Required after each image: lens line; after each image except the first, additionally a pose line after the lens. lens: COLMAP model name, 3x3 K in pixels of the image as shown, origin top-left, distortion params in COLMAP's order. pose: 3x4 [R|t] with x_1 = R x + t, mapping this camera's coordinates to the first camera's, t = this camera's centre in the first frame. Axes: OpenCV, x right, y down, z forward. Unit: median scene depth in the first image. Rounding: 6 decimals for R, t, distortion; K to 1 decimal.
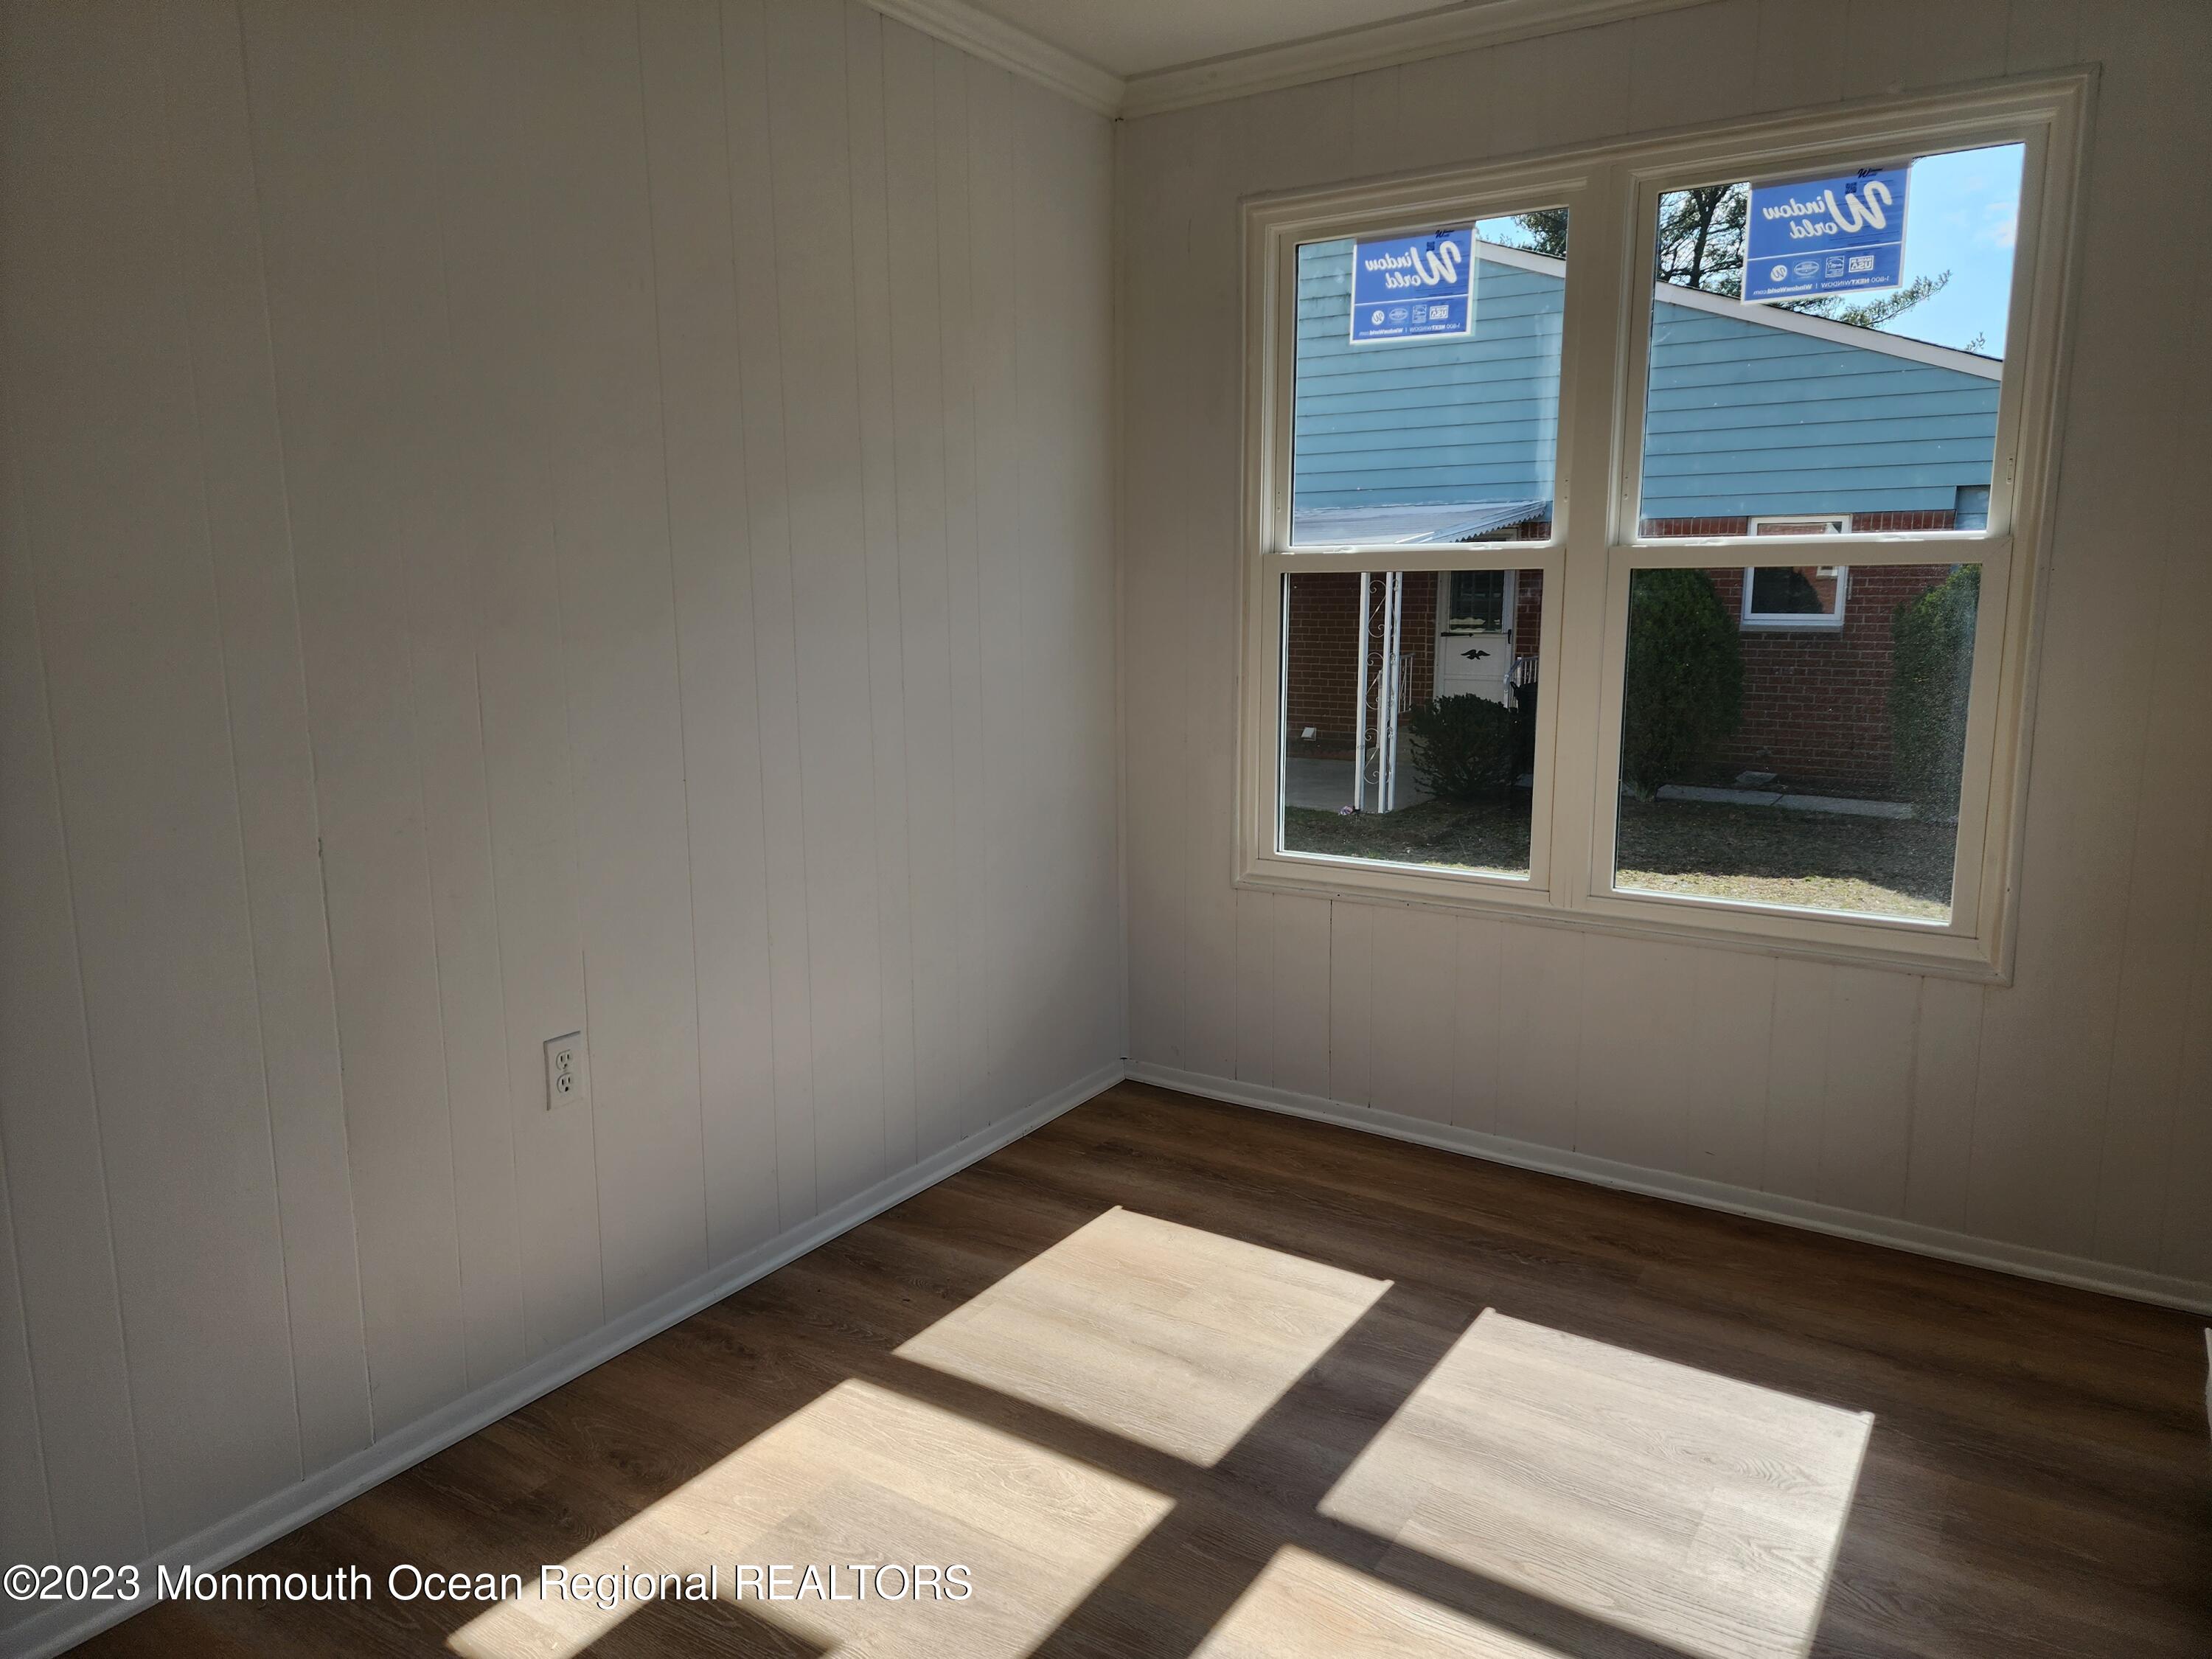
lens RADIAL K [[1494.0, 0, 1111.0], [0, 1494.0, 812.6], [0, 0, 1]] dist [0.082831, -0.074344]
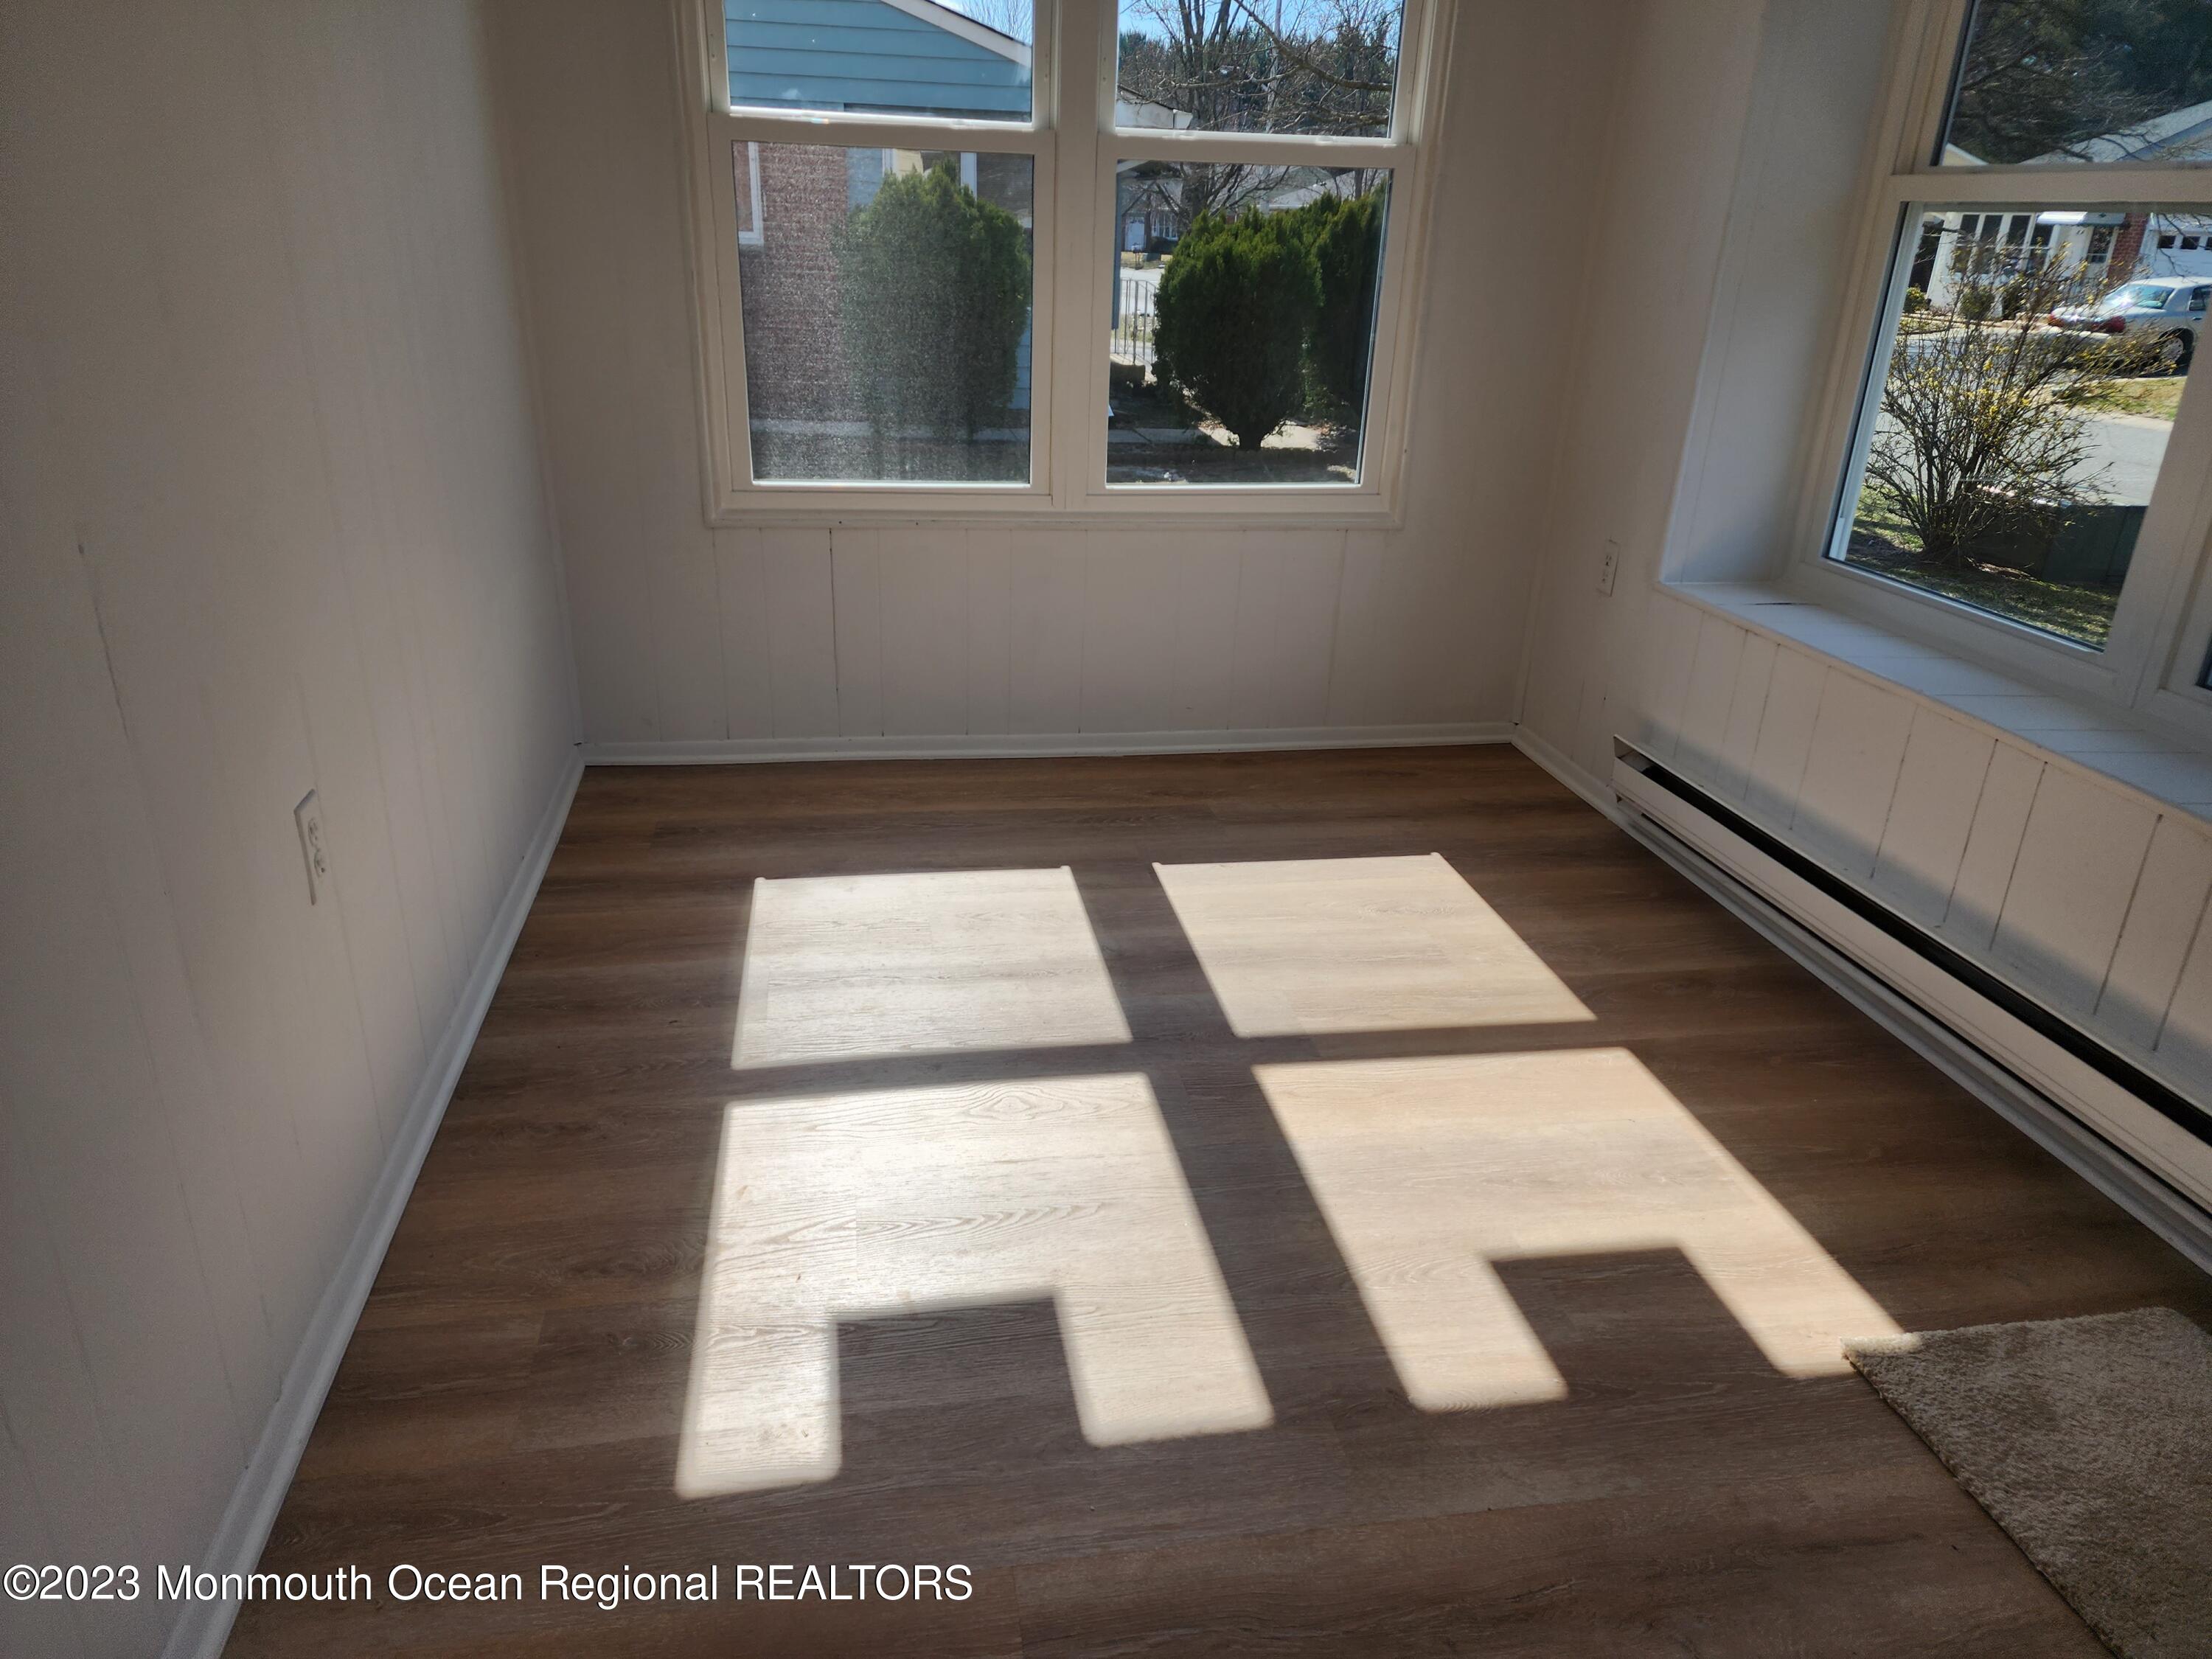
lens RADIAL K [[1494.0, 0, 1097.8], [0, 1494.0, 831.3], [0, 0, 1]] dist [0.082831, -0.074344]
pose [[0.727828, -0.230995, 0.645683, -0.487327], [0.071256, 0.961938, 0.263815, 0.004962], [-0.682047, -0.146003, 0.716585, 0.221583]]
